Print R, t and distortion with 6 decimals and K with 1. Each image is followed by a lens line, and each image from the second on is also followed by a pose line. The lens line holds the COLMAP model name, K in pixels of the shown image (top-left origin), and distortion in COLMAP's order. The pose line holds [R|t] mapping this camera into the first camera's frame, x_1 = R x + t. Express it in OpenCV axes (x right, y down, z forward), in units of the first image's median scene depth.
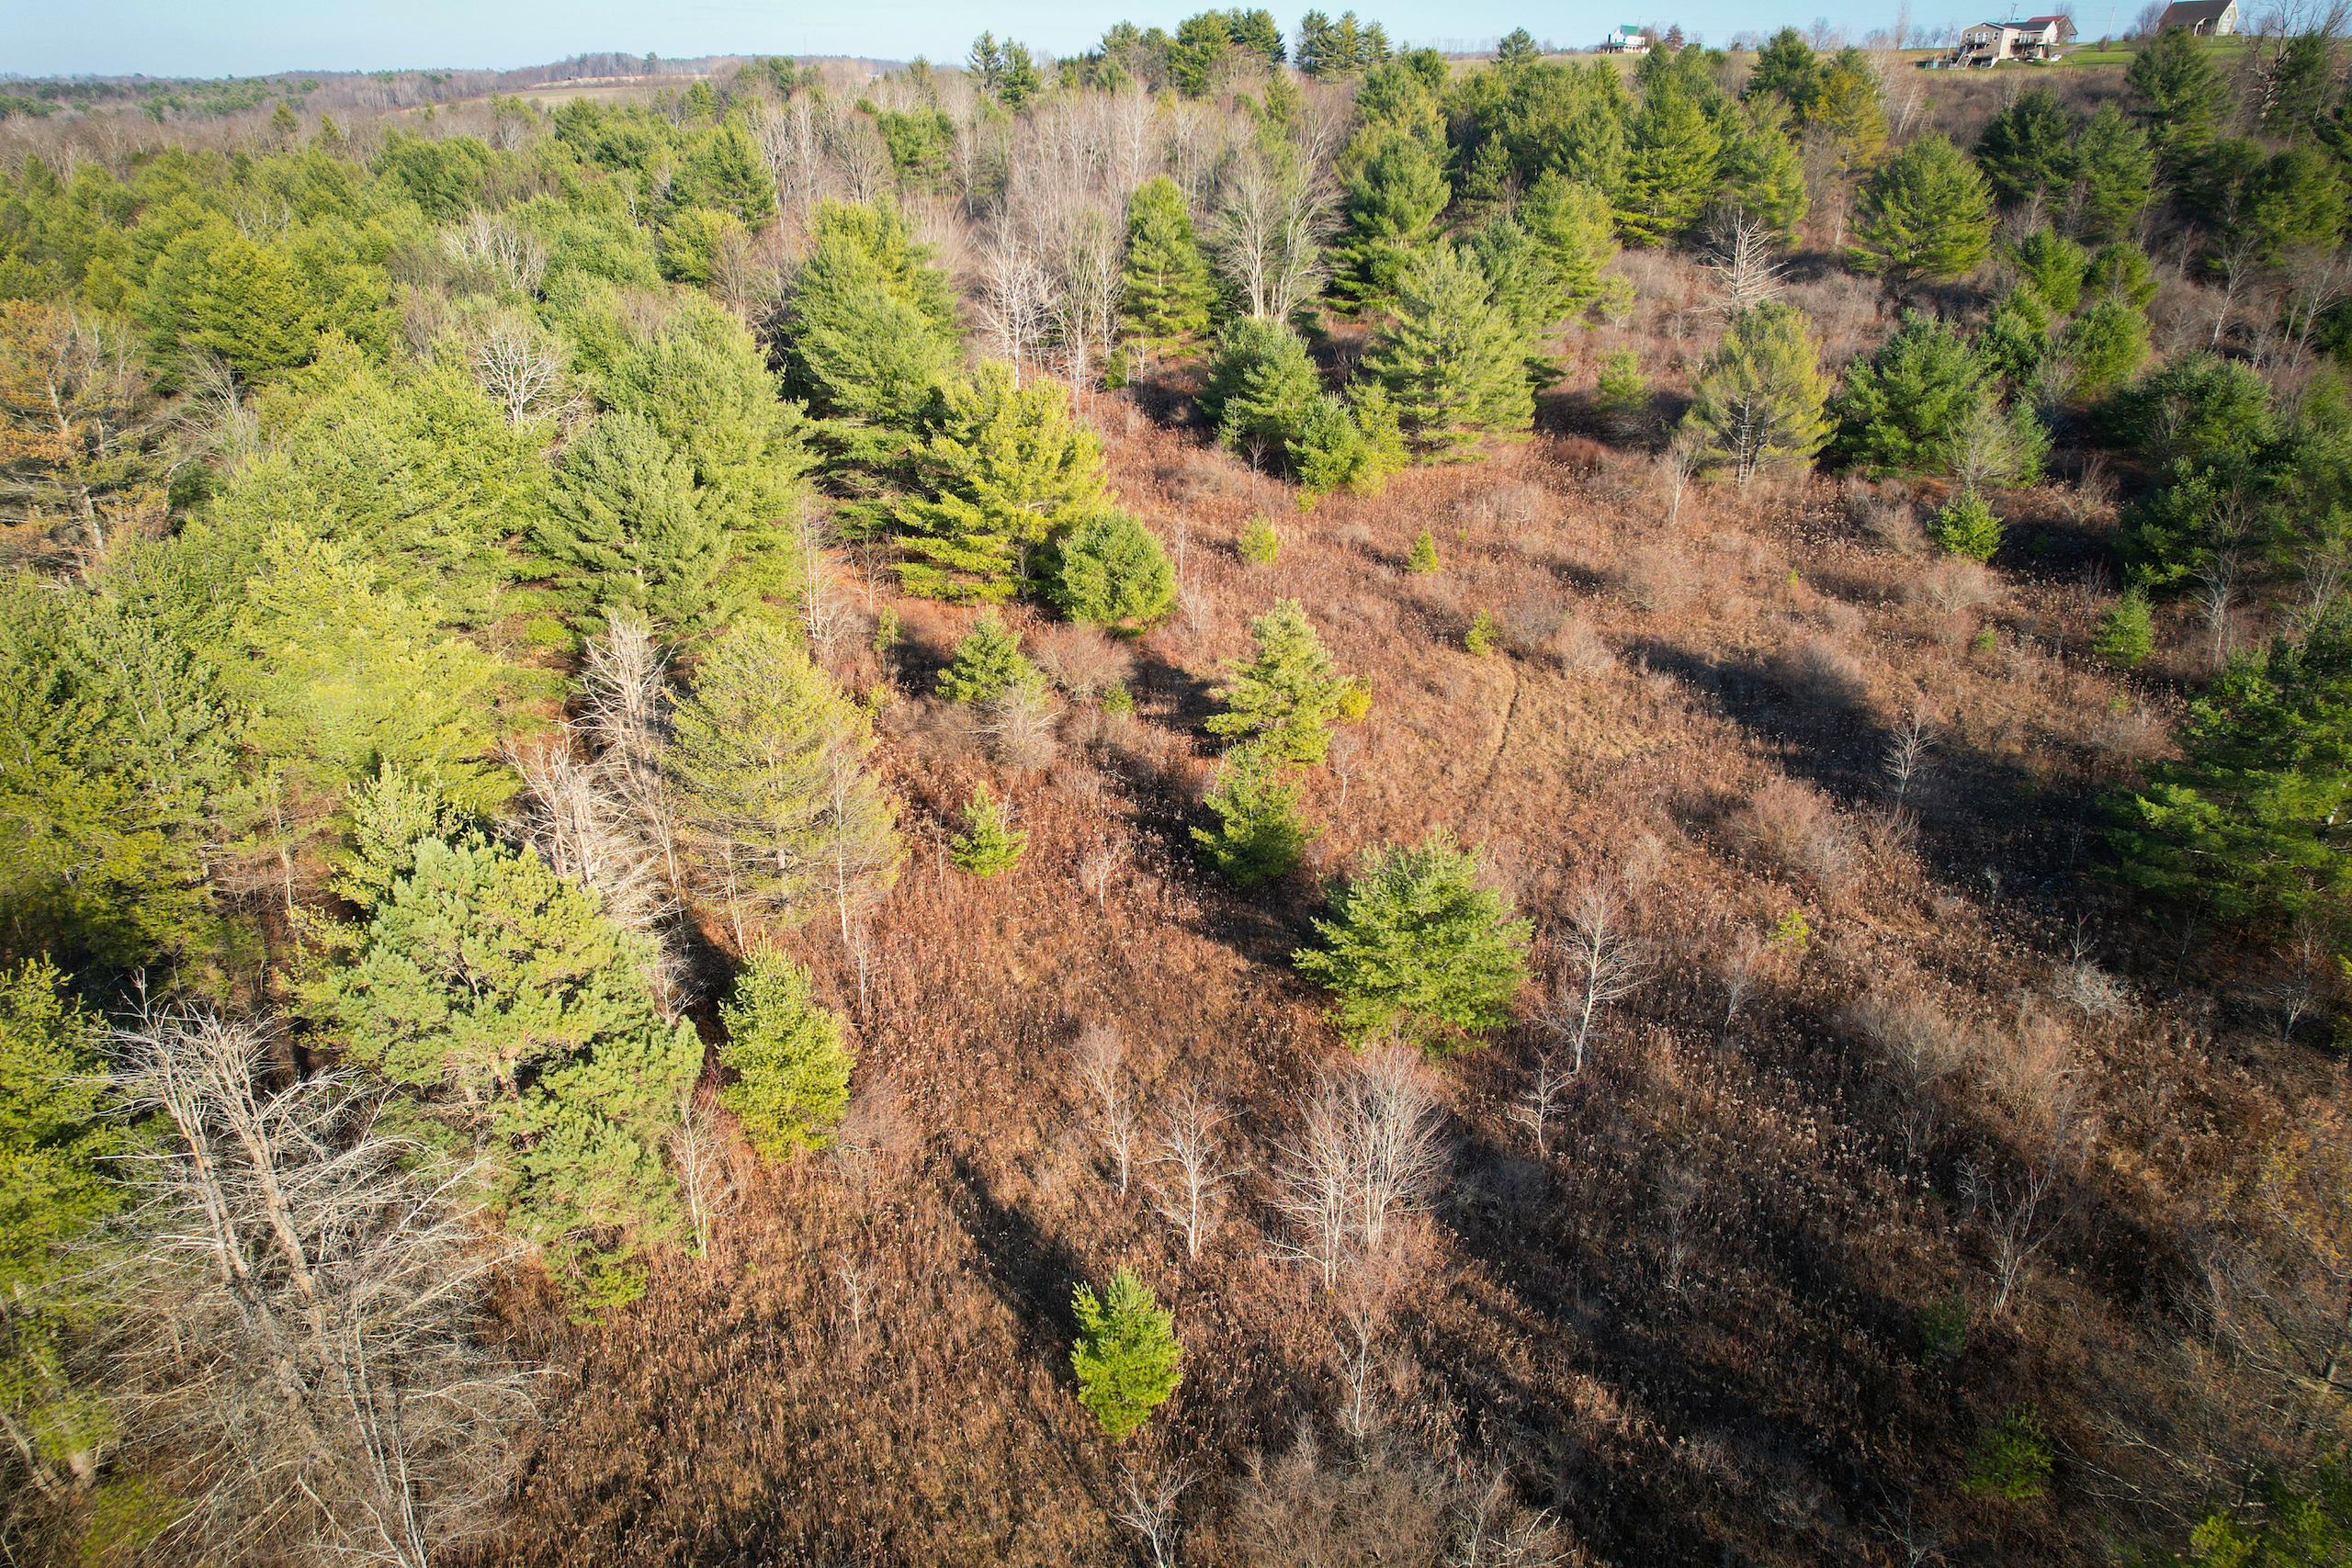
lens RADIAL K [[1452.6, 0, 1176.0], [0, 1452.6, 784.0], [0, 0, 1]] dist [-0.050526, 0.039456]
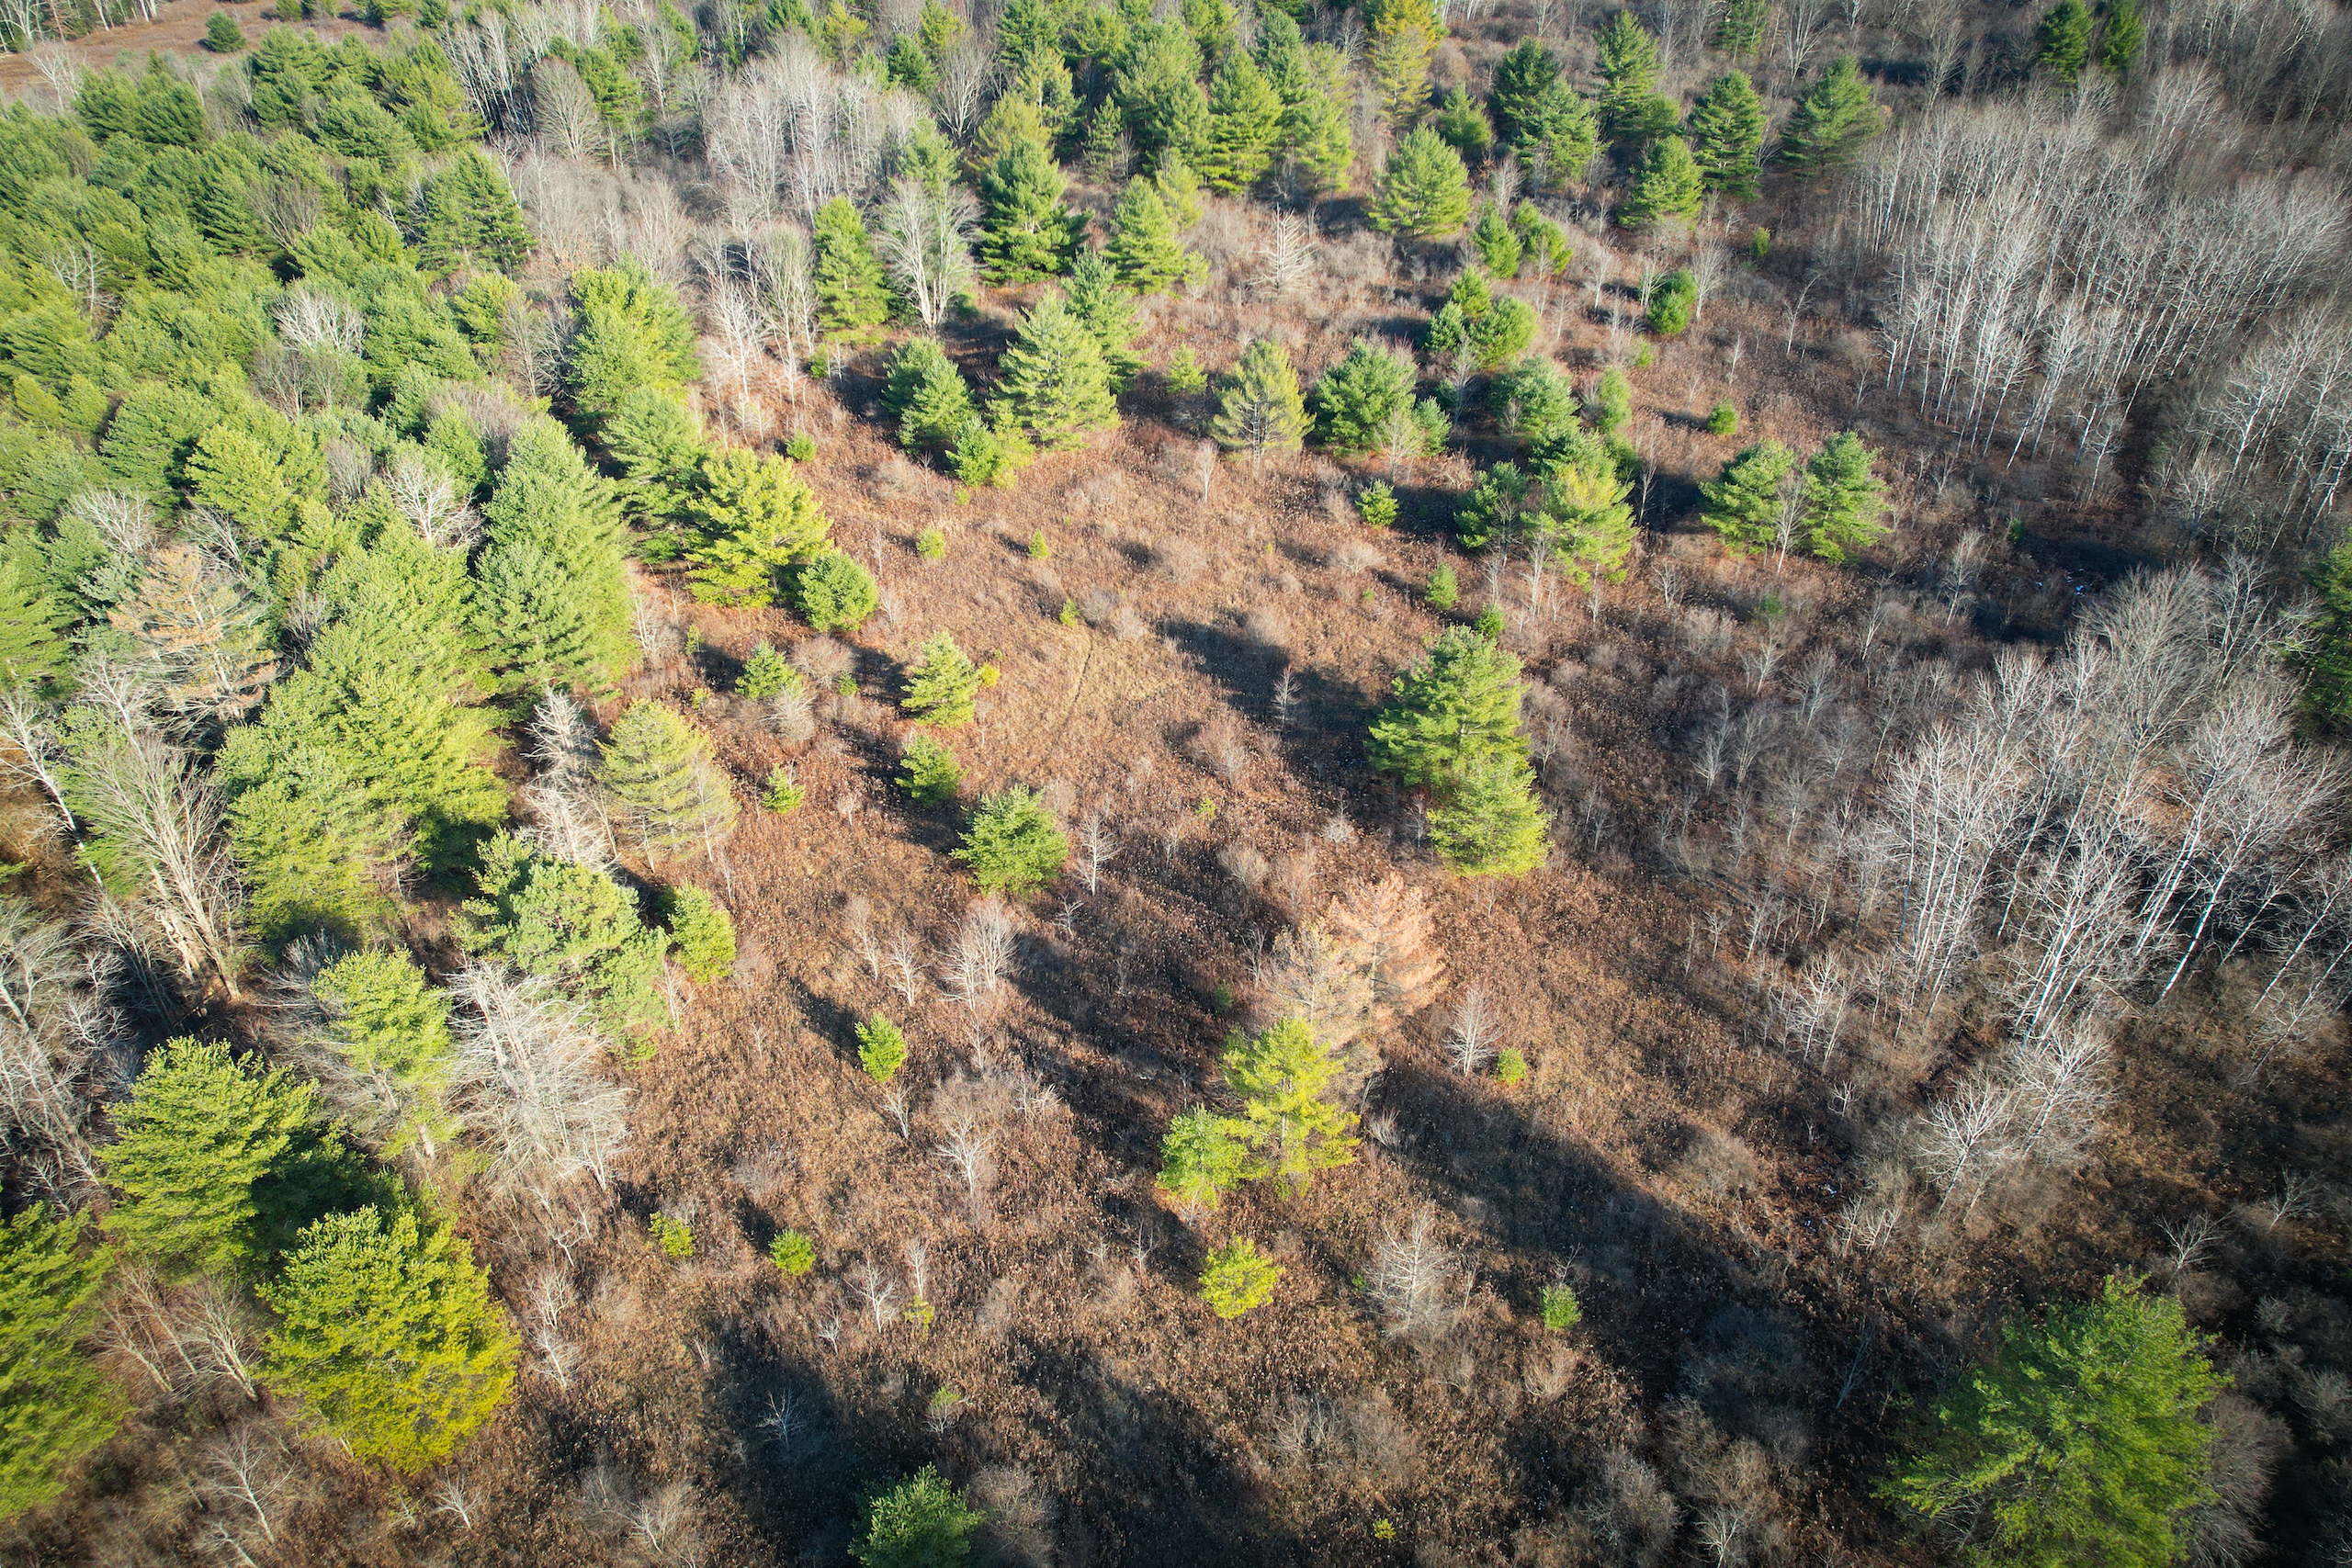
lens RADIAL K [[1452.6, 0, 1176.0], [0, 1452.6, 784.0], [0, 0, 1]] dist [-0.050526, 0.039456]
pose [[0.982583, -0.101005, 0.155974, 0.057495], [0.070577, 0.979327, 0.189574, -0.227545], [-0.171897, -0.175264, 0.969399, -0.668175]]
